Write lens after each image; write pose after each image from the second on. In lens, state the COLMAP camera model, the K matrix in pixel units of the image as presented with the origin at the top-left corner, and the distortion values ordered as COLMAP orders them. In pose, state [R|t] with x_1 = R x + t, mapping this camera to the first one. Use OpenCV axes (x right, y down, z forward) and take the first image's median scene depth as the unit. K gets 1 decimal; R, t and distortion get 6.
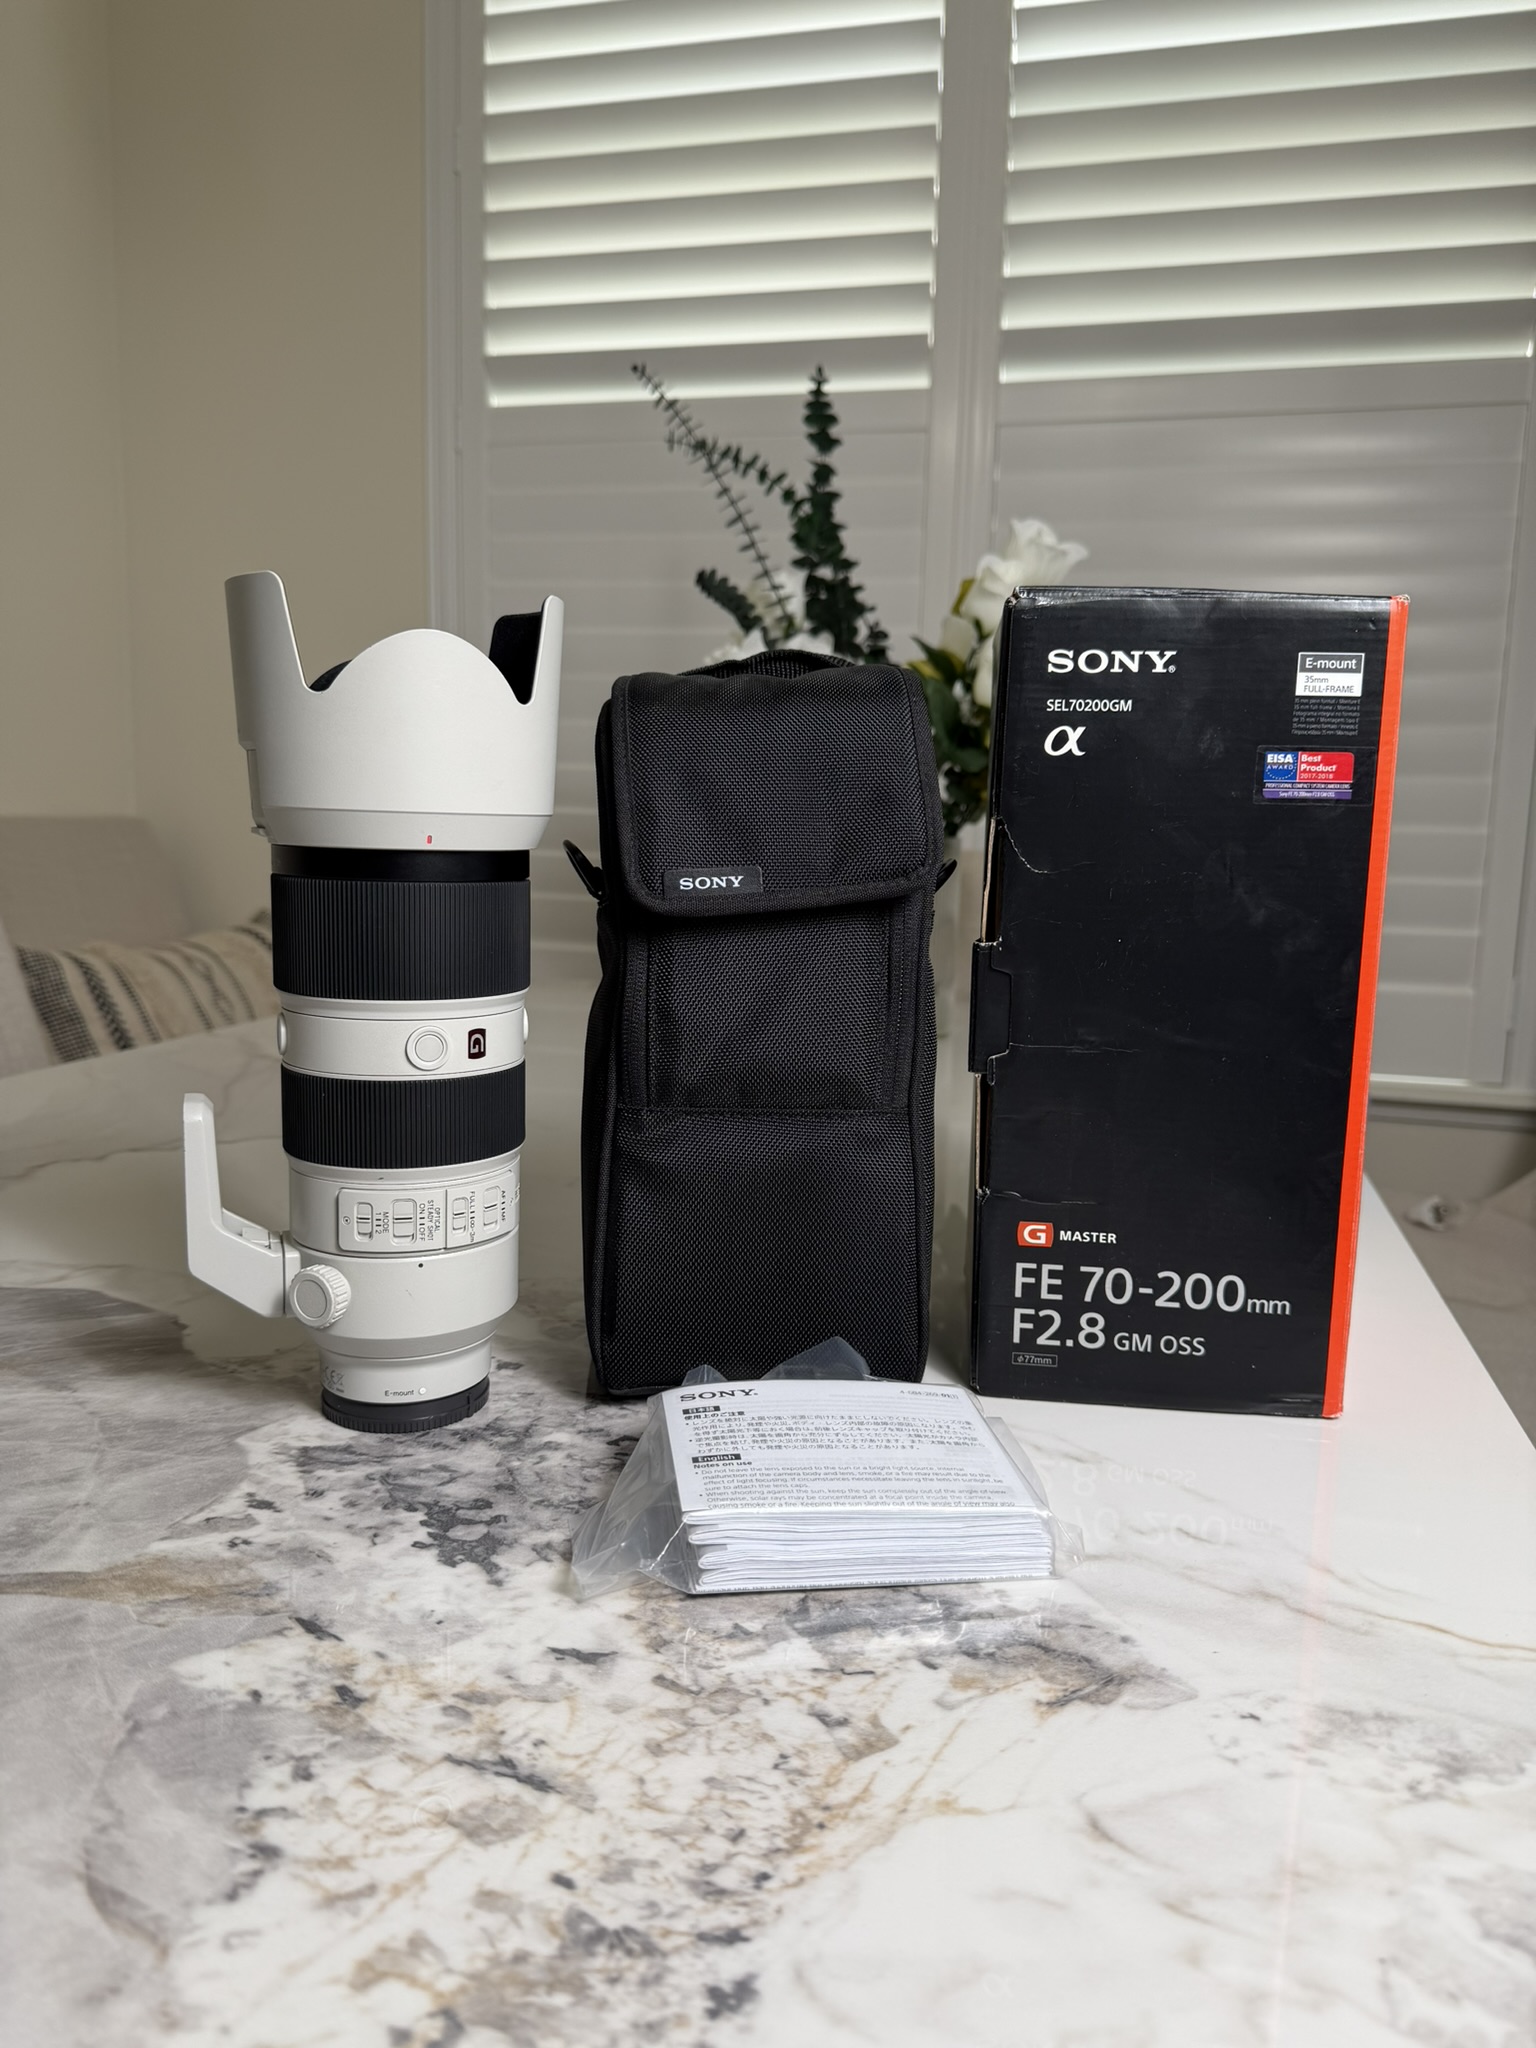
lens RADIAL K [[1489.5, 0, 769.5], [0, 1489.5, 1024.0], [0, 0, 1]] dist [-0.026275, 0.024362]
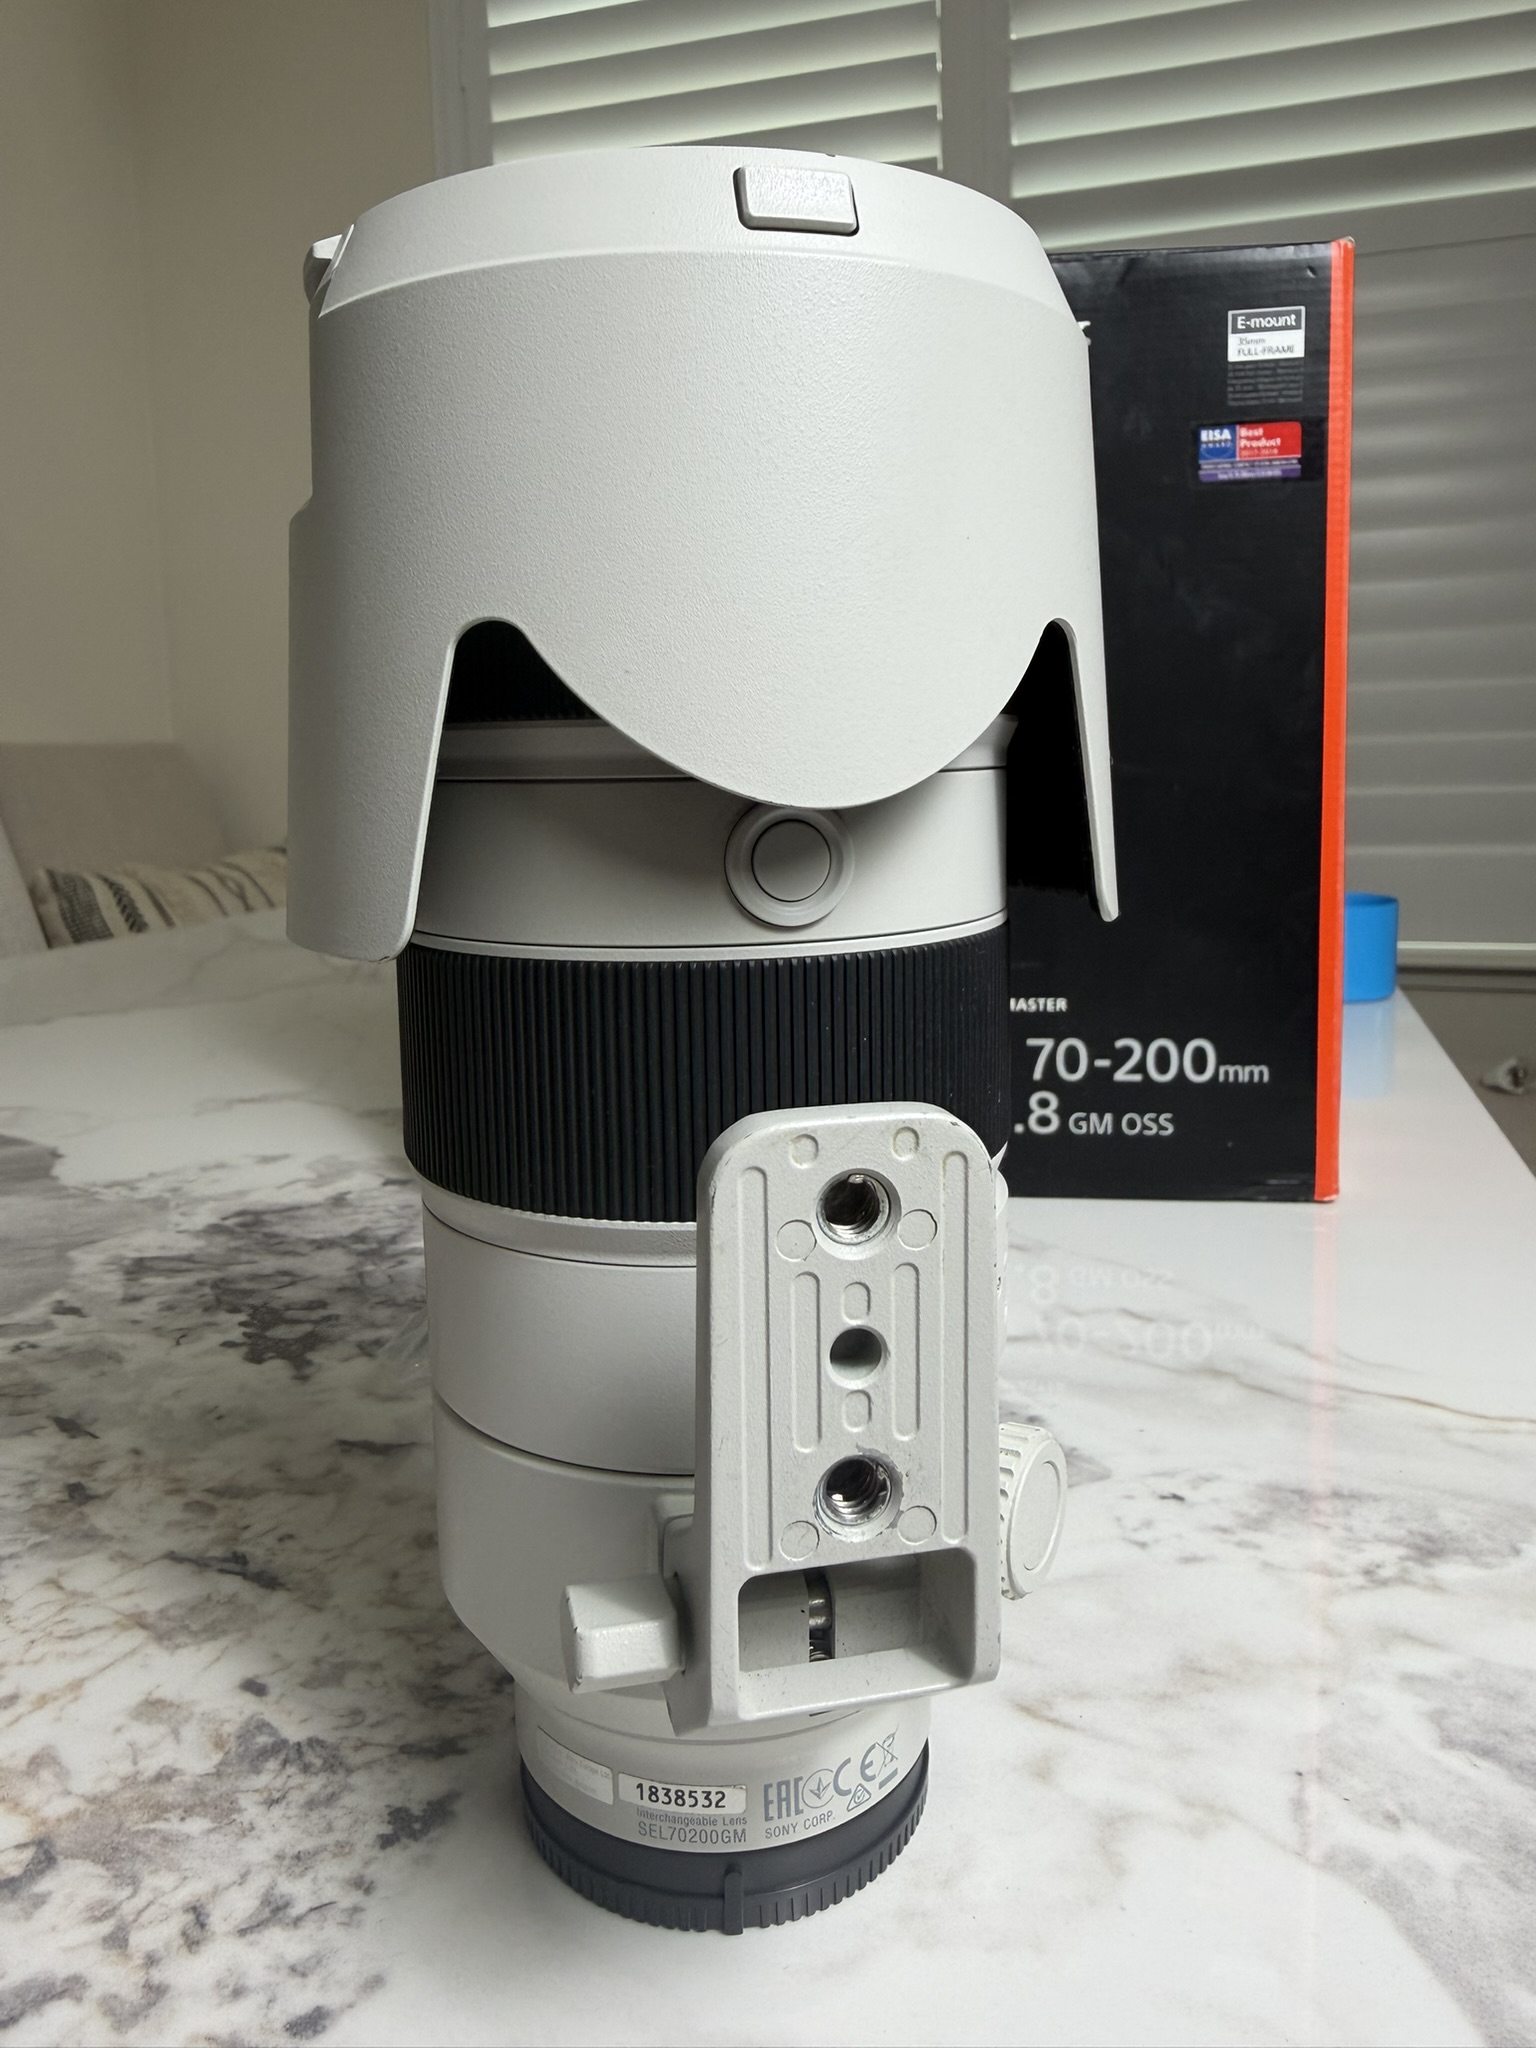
lens RADIAL K [[1489.5, 0, 762.1], [0, 1489.5, 898.7], [0, 0, 1]] dist [-0.026275, 0.024362]
pose [[0.997605, -0.042549, -0.054535, 0.146658], [0.040403, 0.998388, -0.039870, 0.152525], [0.056143, 0.037571, 0.997716, 0.159421]]
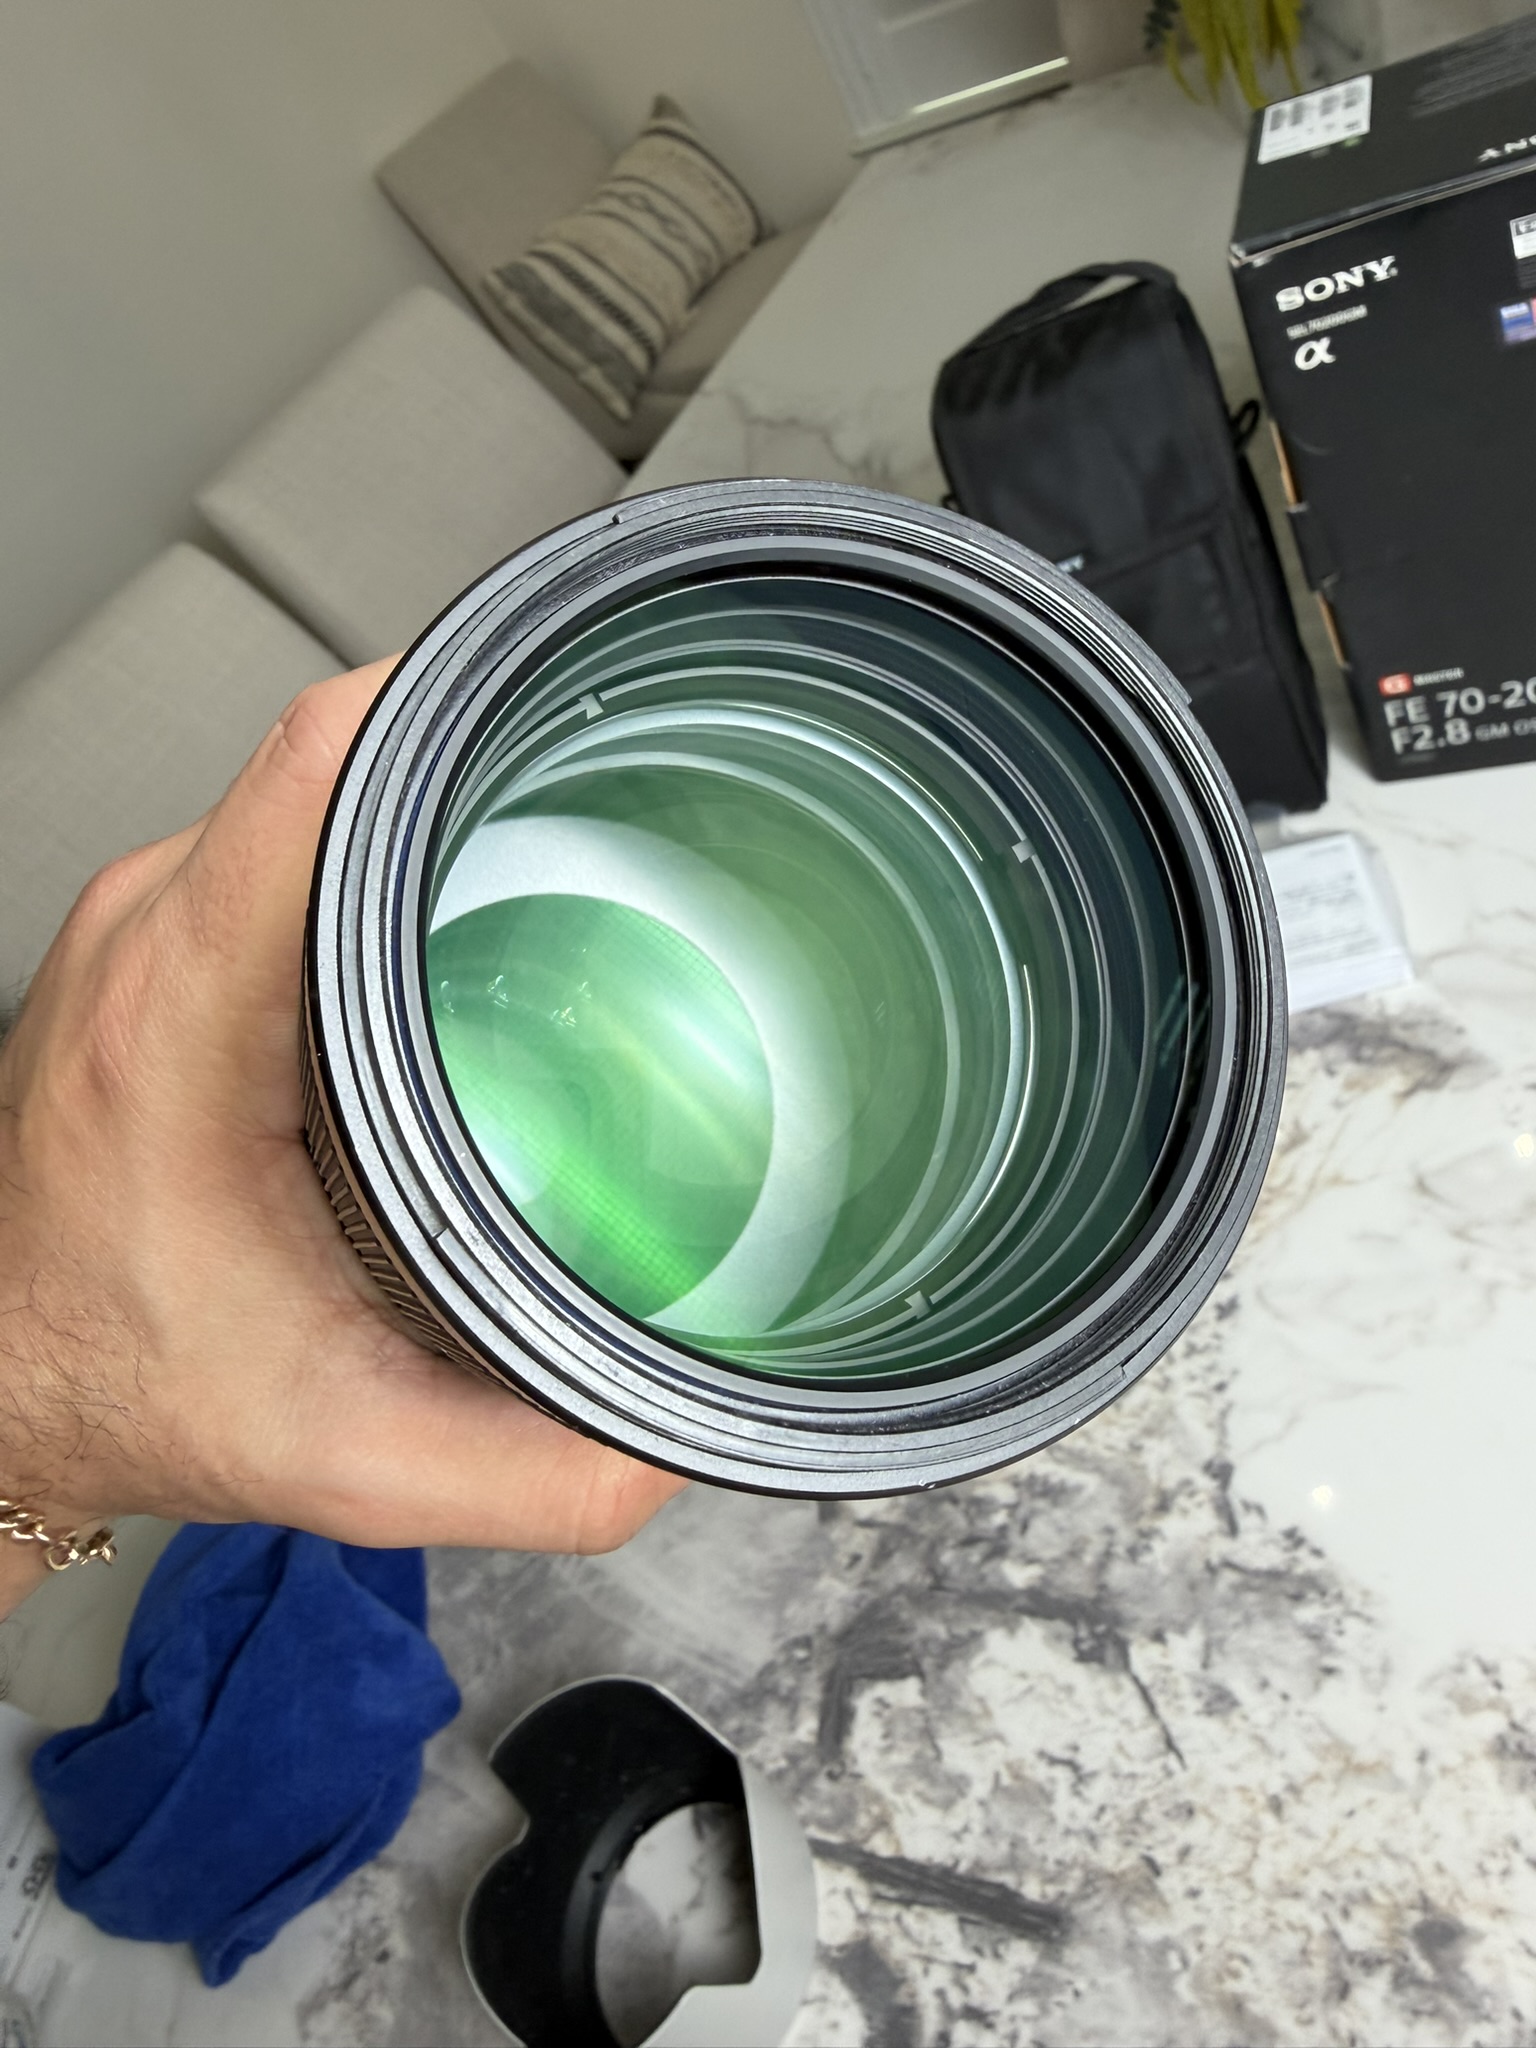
lens RADIAL K [[1489.5, 0, 745.5], [0, 1489.5, 845.0], [0, 0, 1]] dist [-0.026275, 0.024362]
pose [[0.868508, -0.212605, -0.447764, 0.330218], [0.426982, 0.779703, 0.457984, -0.808211], [0.251753, -0.588950, 0.767957, -0.309901]]
